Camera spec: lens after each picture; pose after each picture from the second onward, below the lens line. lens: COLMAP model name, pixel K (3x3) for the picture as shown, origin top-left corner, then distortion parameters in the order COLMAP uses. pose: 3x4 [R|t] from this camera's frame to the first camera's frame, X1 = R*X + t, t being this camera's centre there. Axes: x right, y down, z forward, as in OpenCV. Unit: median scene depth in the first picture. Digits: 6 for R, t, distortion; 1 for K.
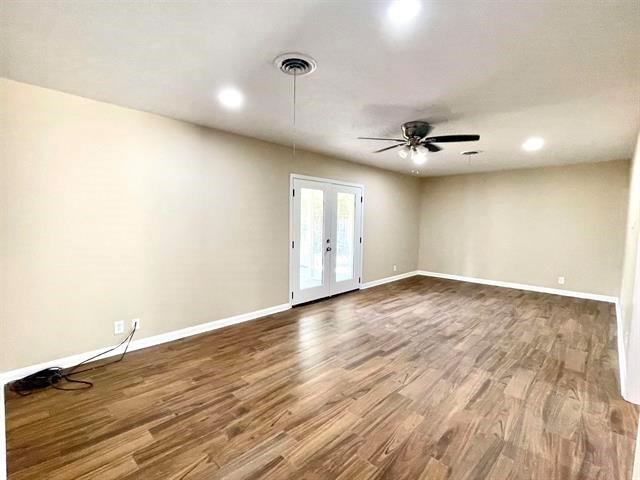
lens RADIAL K [[304.4, 0, 316.7], [0, 304.4, 240.3], [0, 0, 1]] dist [-0.001926, -0.000492]
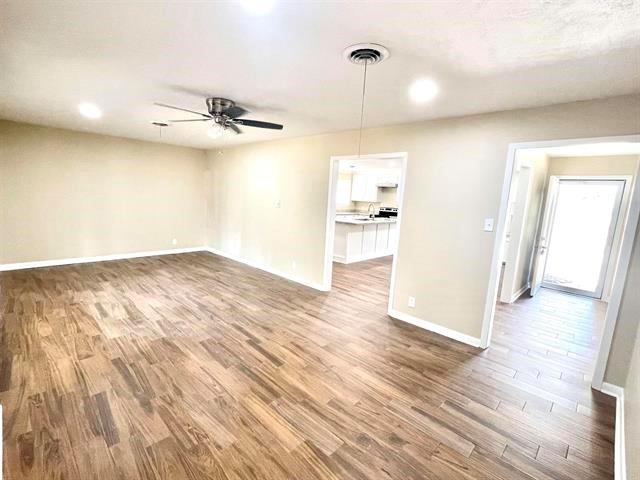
lens RADIAL K [[304.4, 0, 316.7], [0, 304.4, 240.3], [0, 0, 1]] dist [-0.001926, -0.000492]
pose [[0.006154, -0.167286, 0.985889, -0.700385], [0.016338, 0.985793, 0.167168, -0.121036], [-0.999848, 0.015079, 0.008800, 0.752362]]
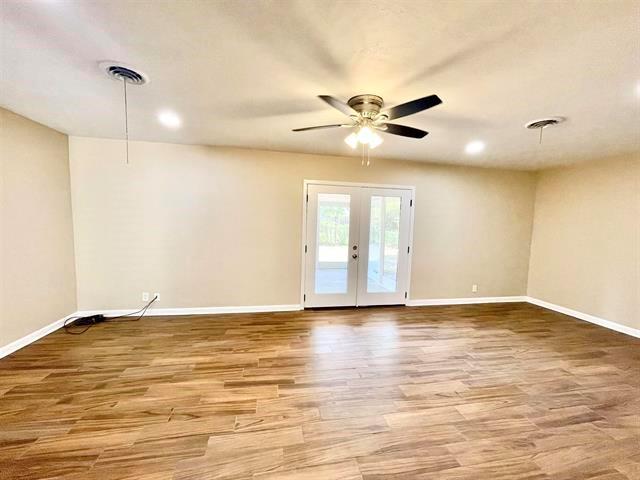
lens RADIAL K [[258.3, 0, 316.9], [0, 258.3, 240.9], [0, 0, 1]] dist [-0.000054, 0.000432]
pose [[0.814705, 0.054702, -0.577290, 0.654395], [-0.056545, 0.998290, 0.014796, -0.039792], [0.577112, 0.020588, 0.816405, 0.439262]]
